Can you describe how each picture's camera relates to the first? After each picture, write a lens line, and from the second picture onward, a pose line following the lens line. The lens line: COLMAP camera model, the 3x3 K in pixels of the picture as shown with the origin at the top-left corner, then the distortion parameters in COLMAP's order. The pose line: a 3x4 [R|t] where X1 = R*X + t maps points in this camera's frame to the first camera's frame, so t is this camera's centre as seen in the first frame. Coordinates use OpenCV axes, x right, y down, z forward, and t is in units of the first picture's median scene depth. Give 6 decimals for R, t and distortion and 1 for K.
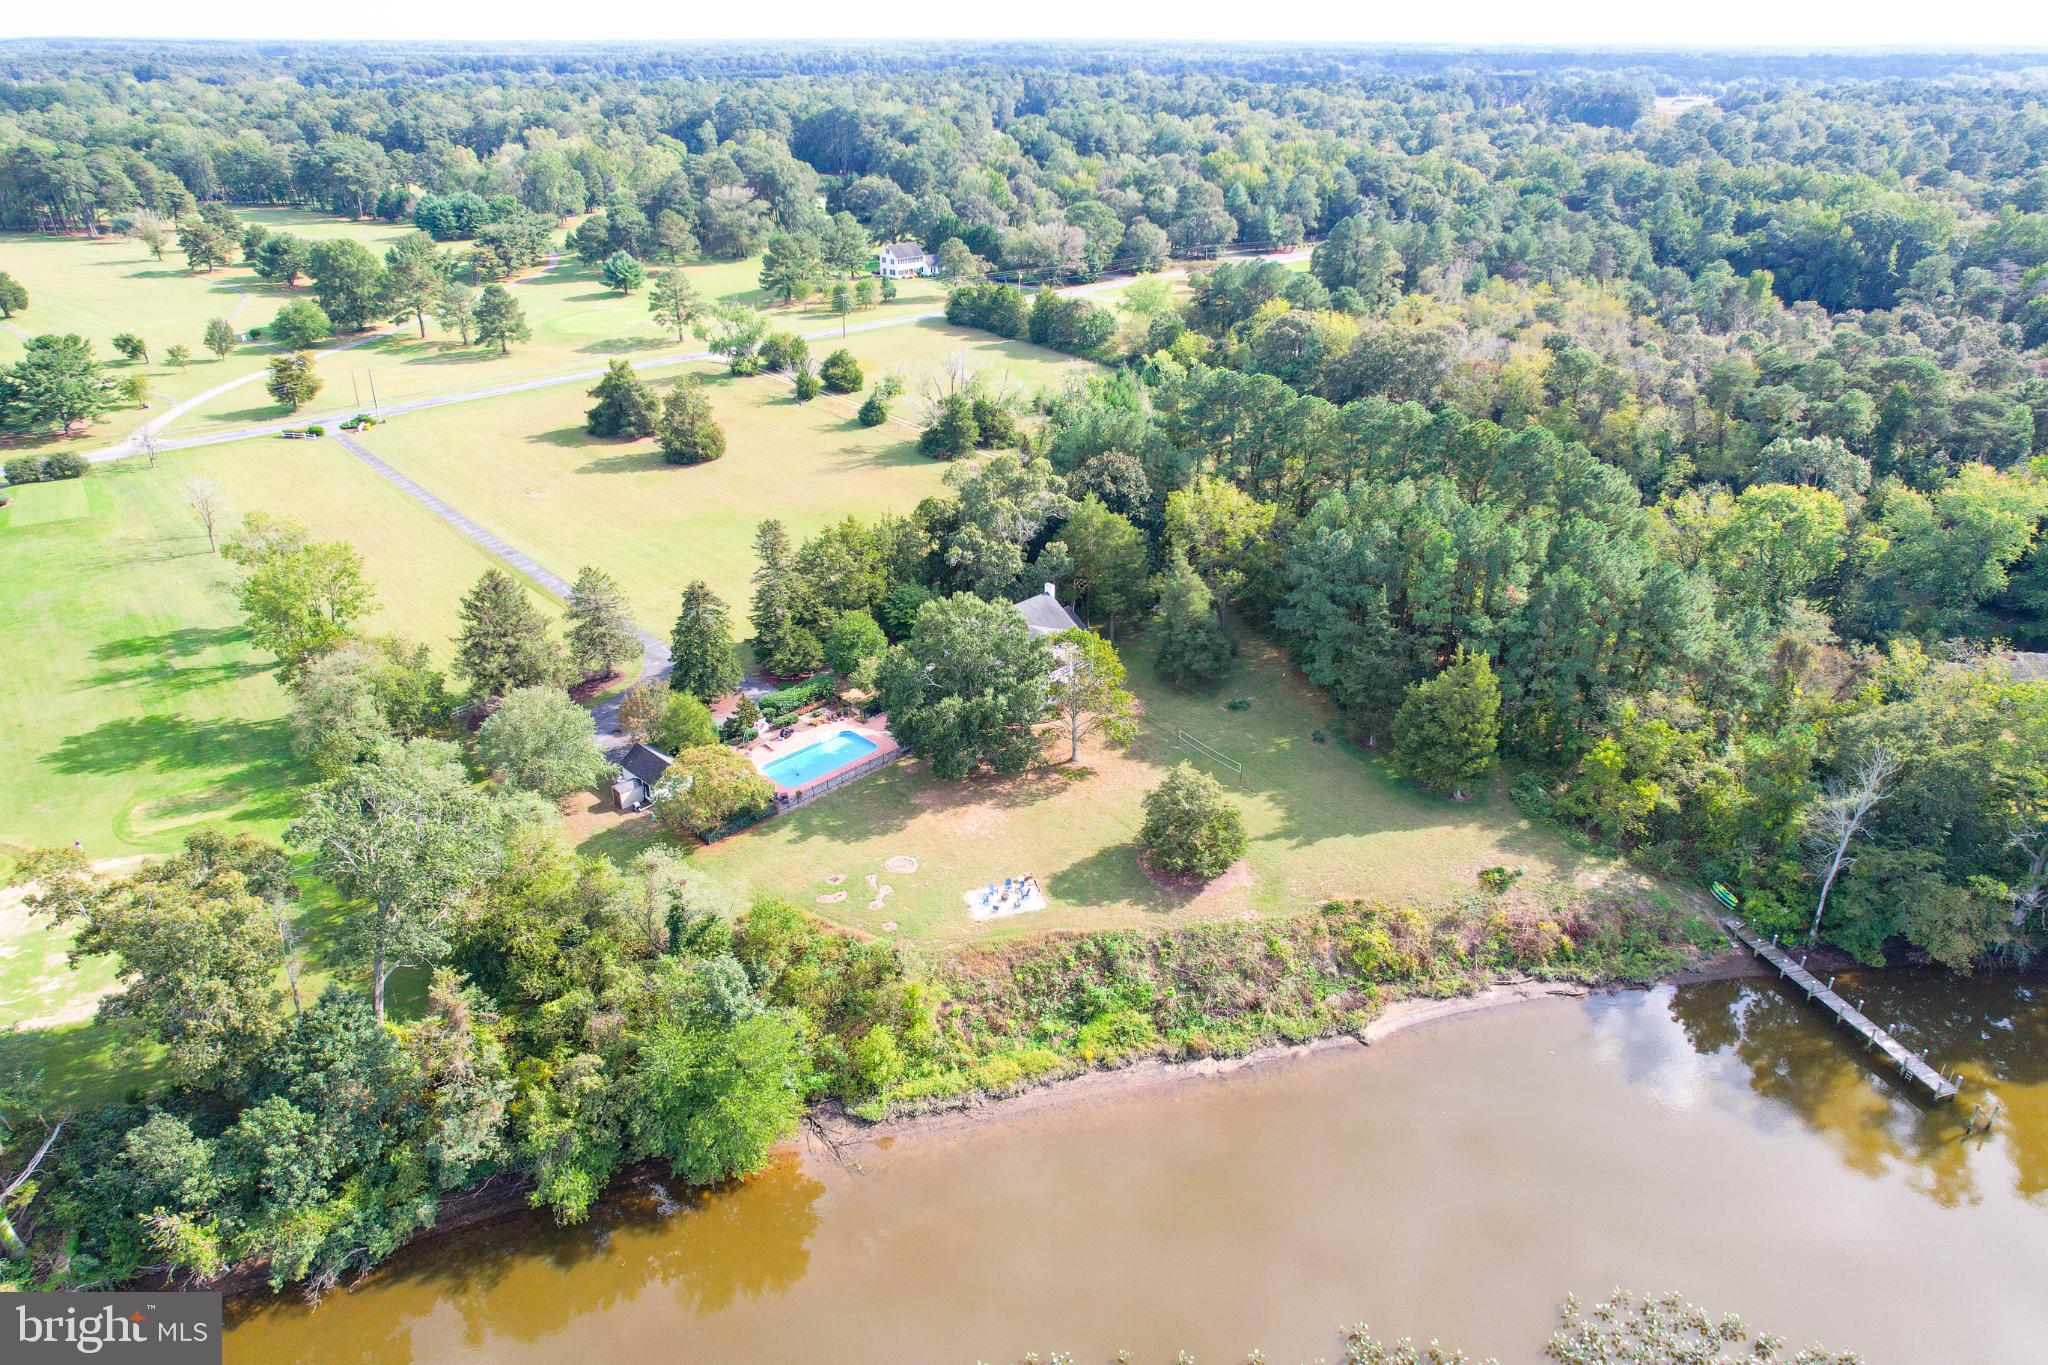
lens RADIAL K [[1311.8, 0, 1023.3], [0, 1311.8, 697.9], [0, 0, 1]] dist [-0.046126, 0.039792]
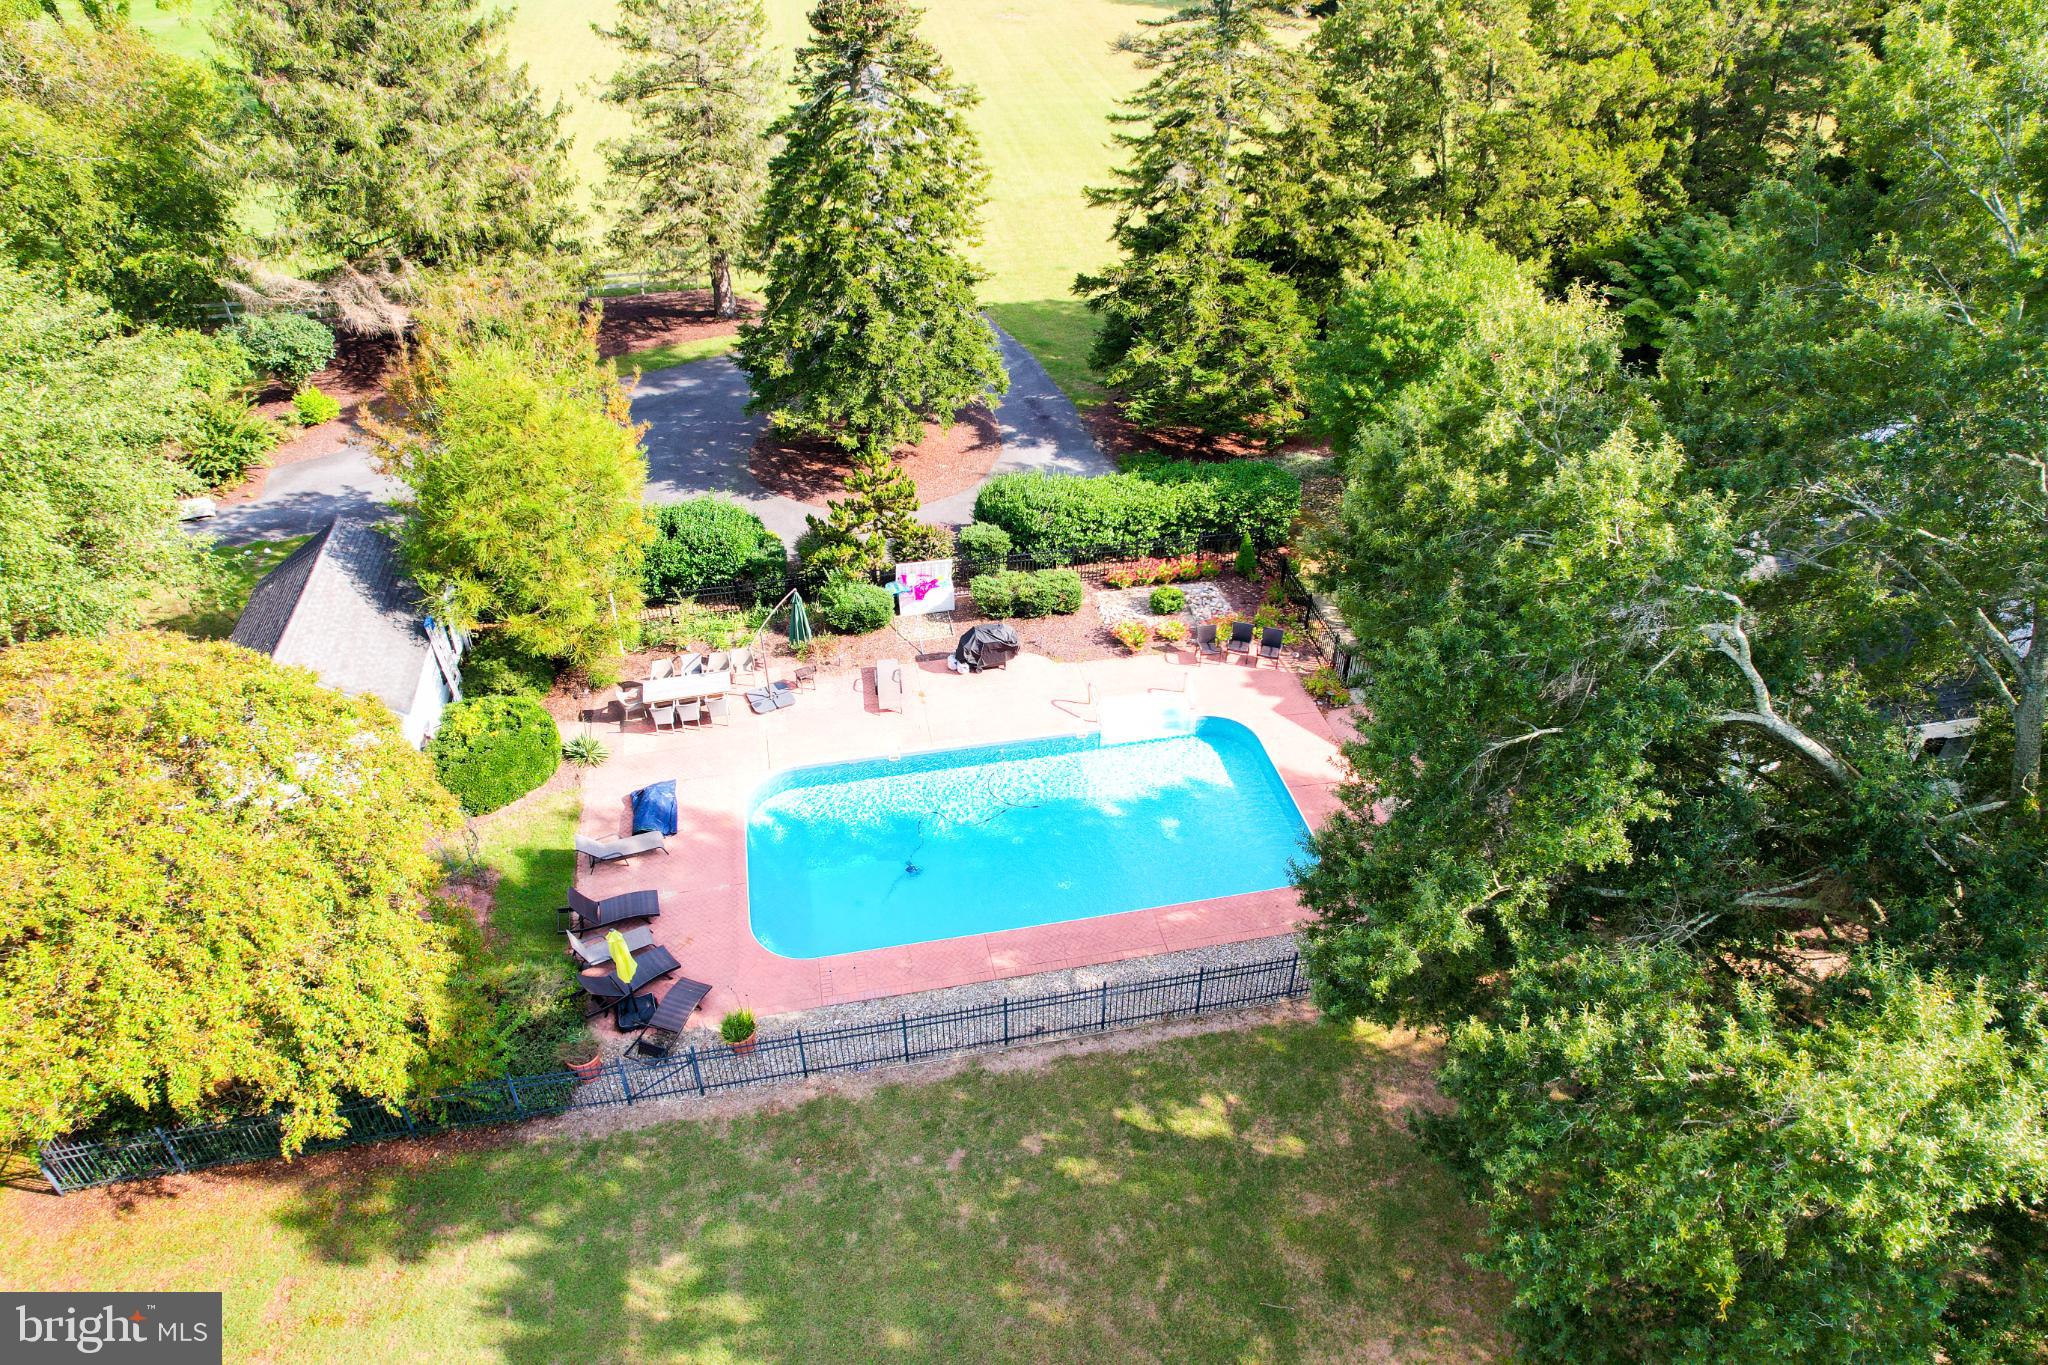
lens RADIAL K [[1311.8, 0, 1030.3], [0, 1311.8, 669.8], [0, 0, 1]] dist [-0.046126, 0.039792]
pose [[0.831926, 0.322760, -0.451359, -0.065716], [-0.255841, 0.944919, 0.204142, -0.019850], [0.492386, -0.054355, 0.868678, 0.790843]]
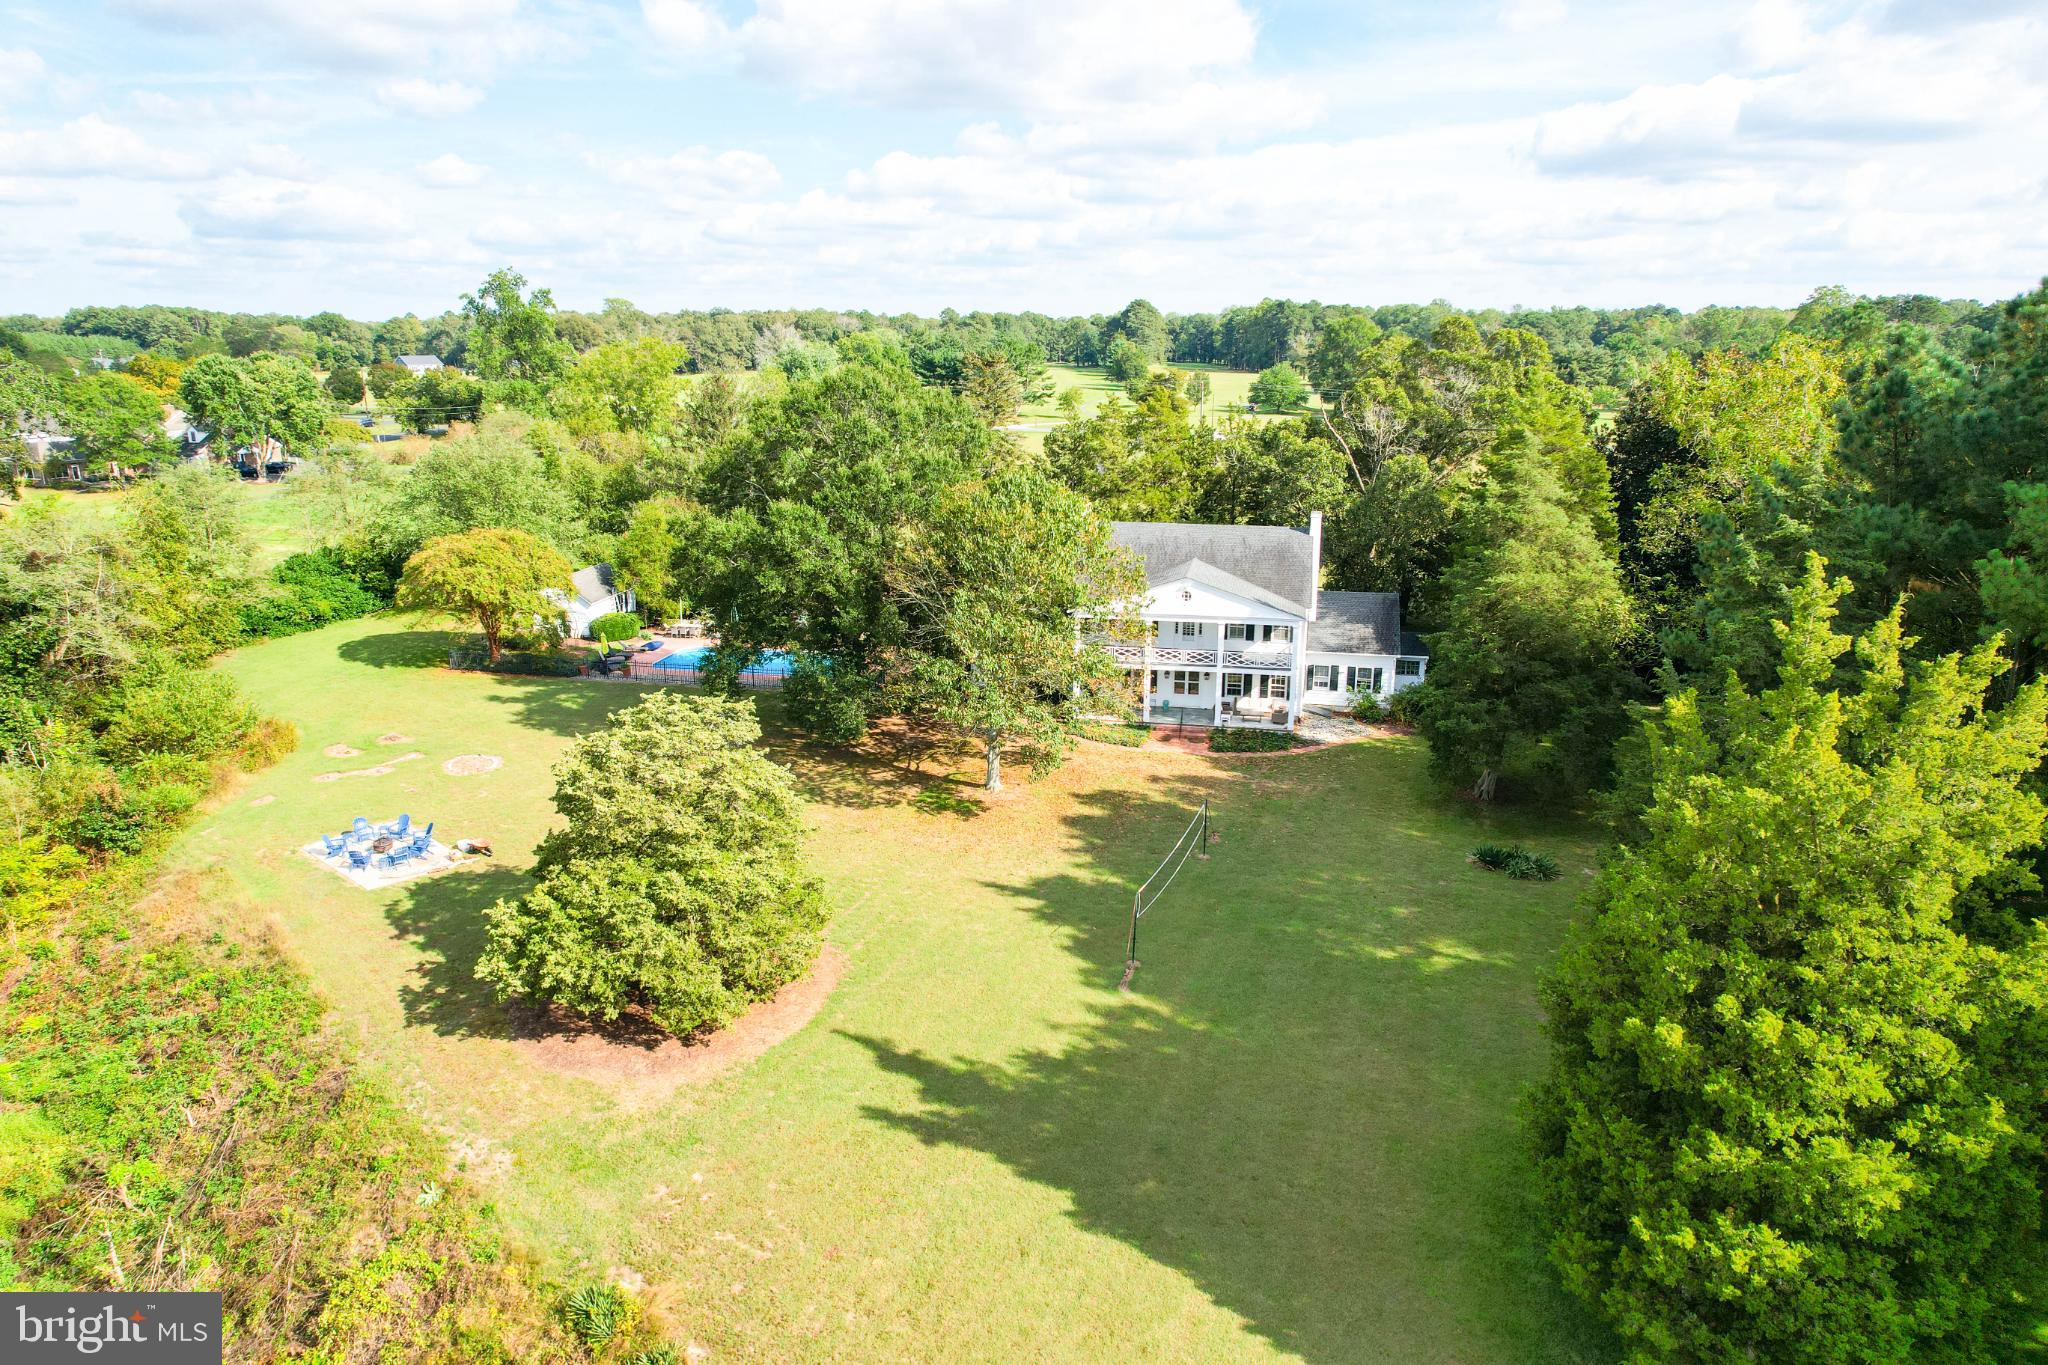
lens RADIAL K [[1311.8, 0, 1043.2], [0, 1311.8, 677.3], [0, 0, 1]] dist [-0.046126, 0.039792]
pose [[0.573601, 0.217589, -0.789707, 0.368879], [-0.385588, 0.922306, -0.025946, 0.018032], [0.722706, 0.319384, 0.612936, 0.712806]]
